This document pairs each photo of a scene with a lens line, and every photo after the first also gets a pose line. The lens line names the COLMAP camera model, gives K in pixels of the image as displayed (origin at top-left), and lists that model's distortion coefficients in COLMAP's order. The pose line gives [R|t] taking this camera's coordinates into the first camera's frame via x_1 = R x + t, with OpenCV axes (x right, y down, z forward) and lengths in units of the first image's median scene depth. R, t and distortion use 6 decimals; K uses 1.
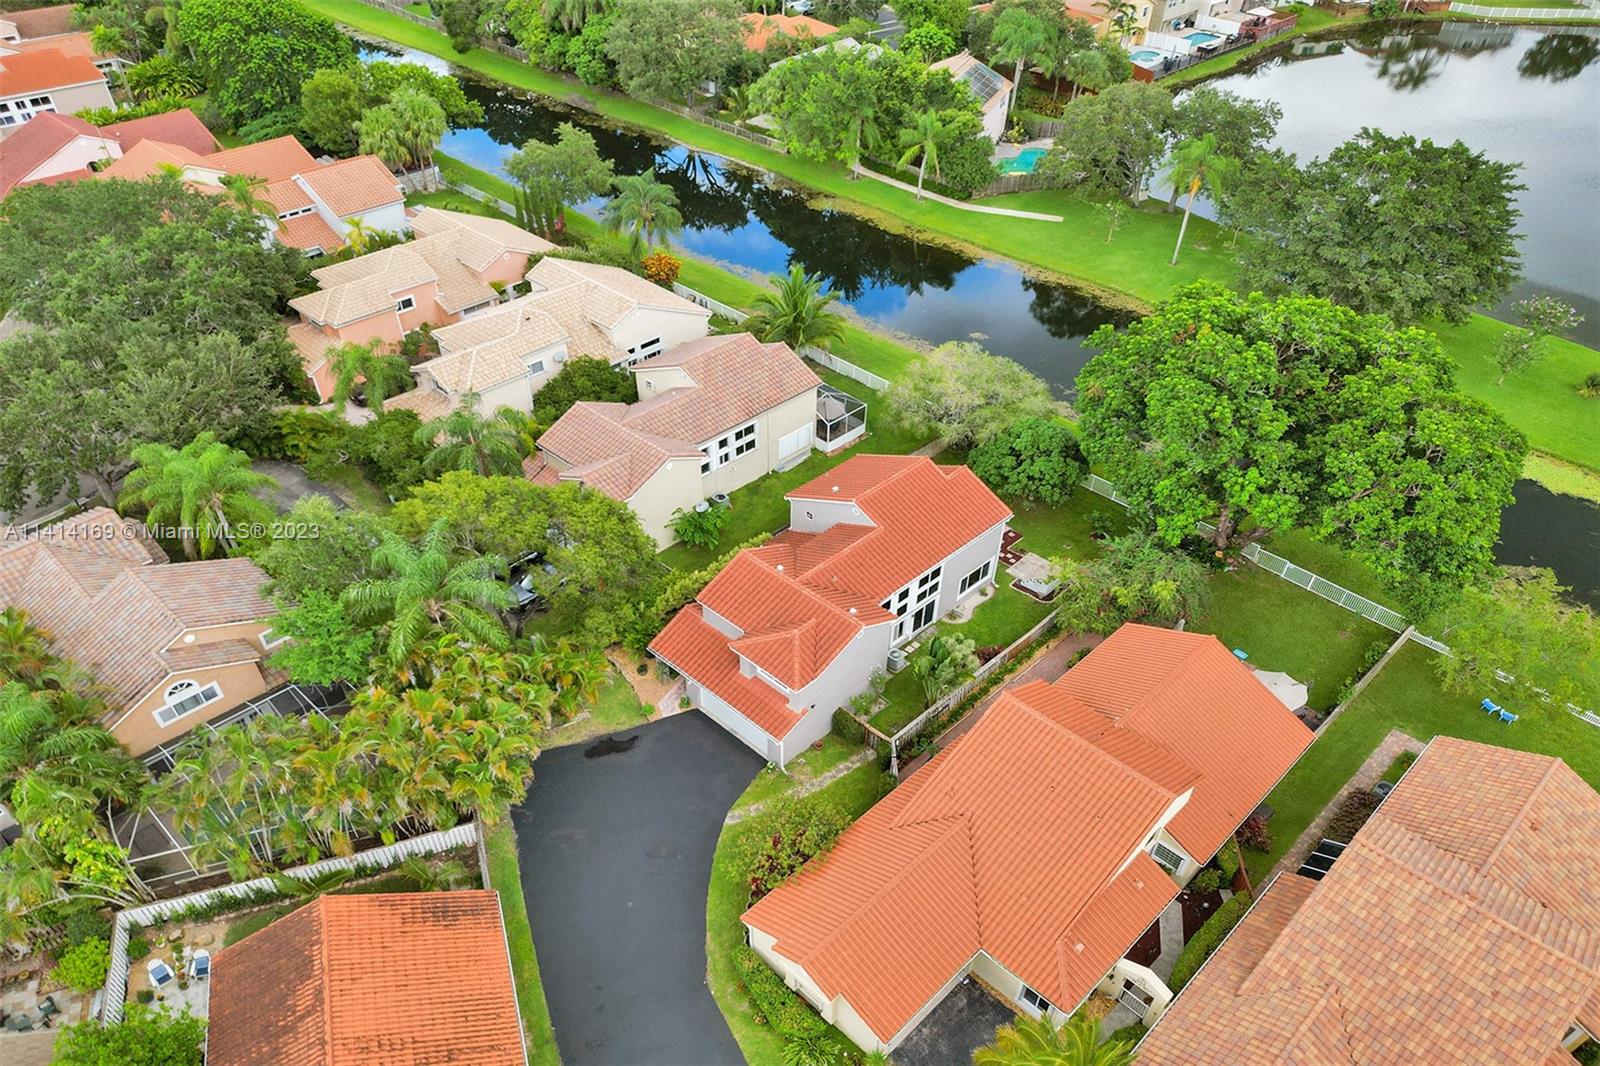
lens RADIAL K [[1157.0, 0, 801.0], [0, 1157.0, 556.5], [0, 0, 1]] dist [0.050158, -0.049469]
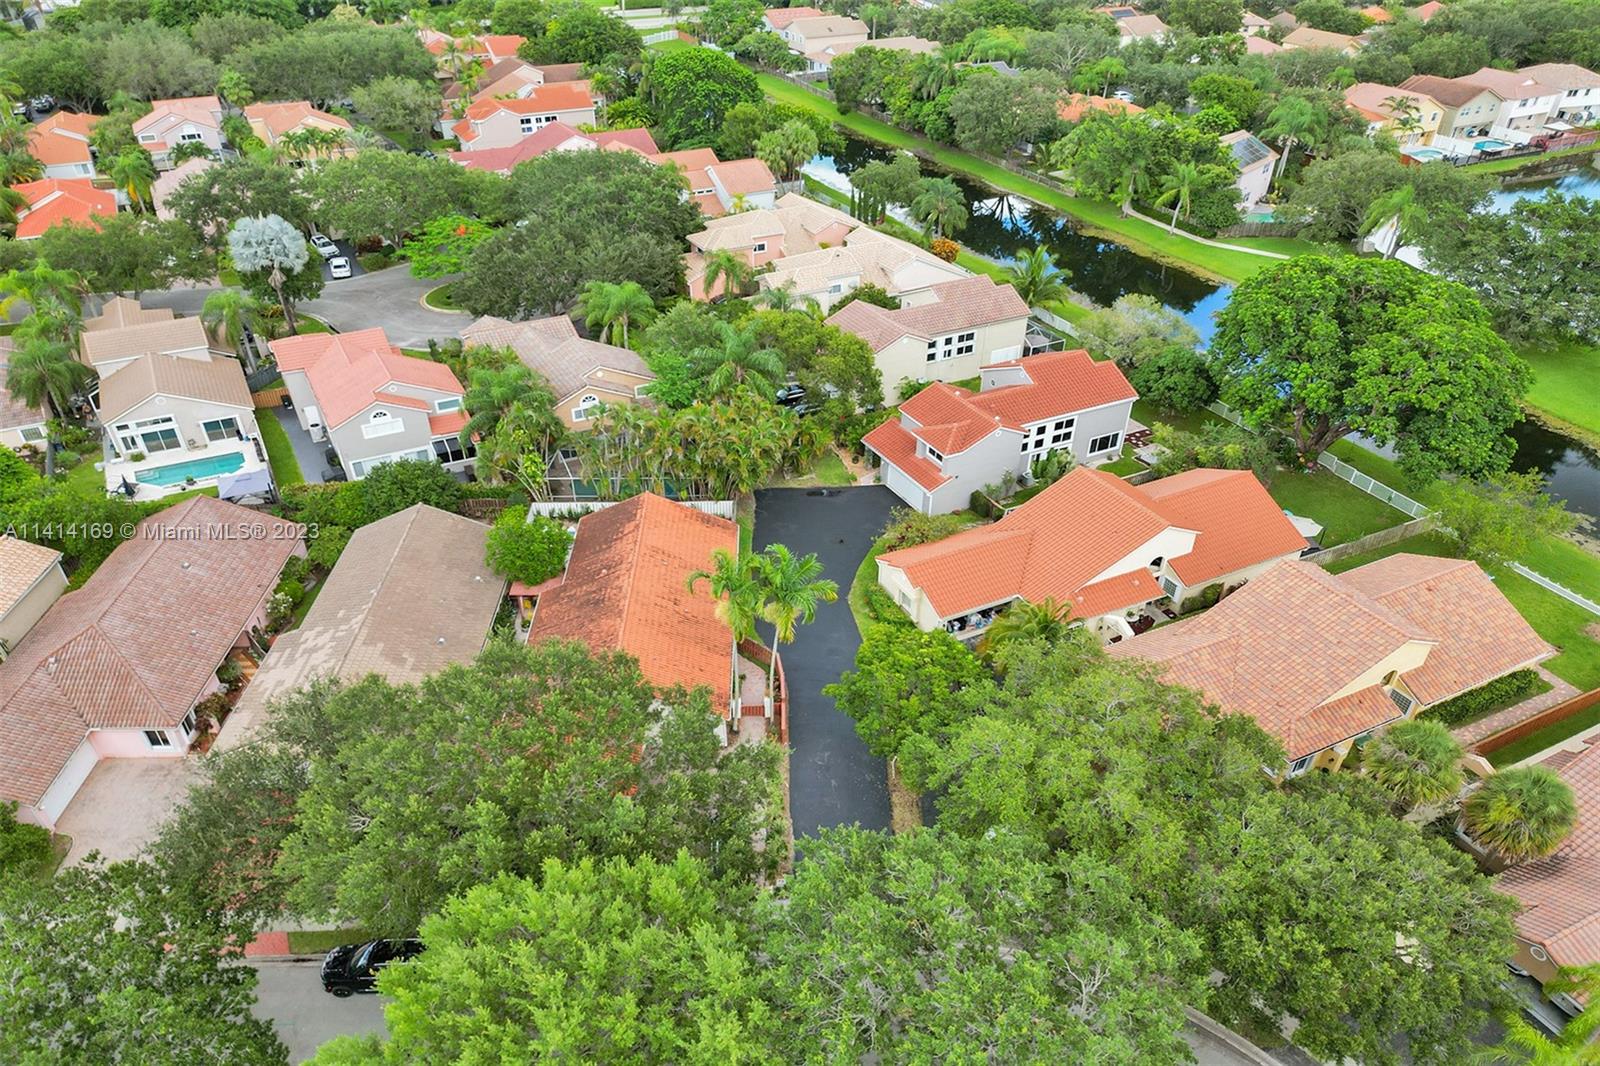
lens RADIAL K [[1072.2, 0, 732.7], [0, 1072.2, 481.6], [0, 0, 1]] dist [0.071805, -0.060555]
pose [[0.930498, 0.193097, -0.311266, 0.078649], [-0.226879, 0.970962, -0.075887, 0.138424], [0.287573, 0.141233, 0.947288, -0.181804]]
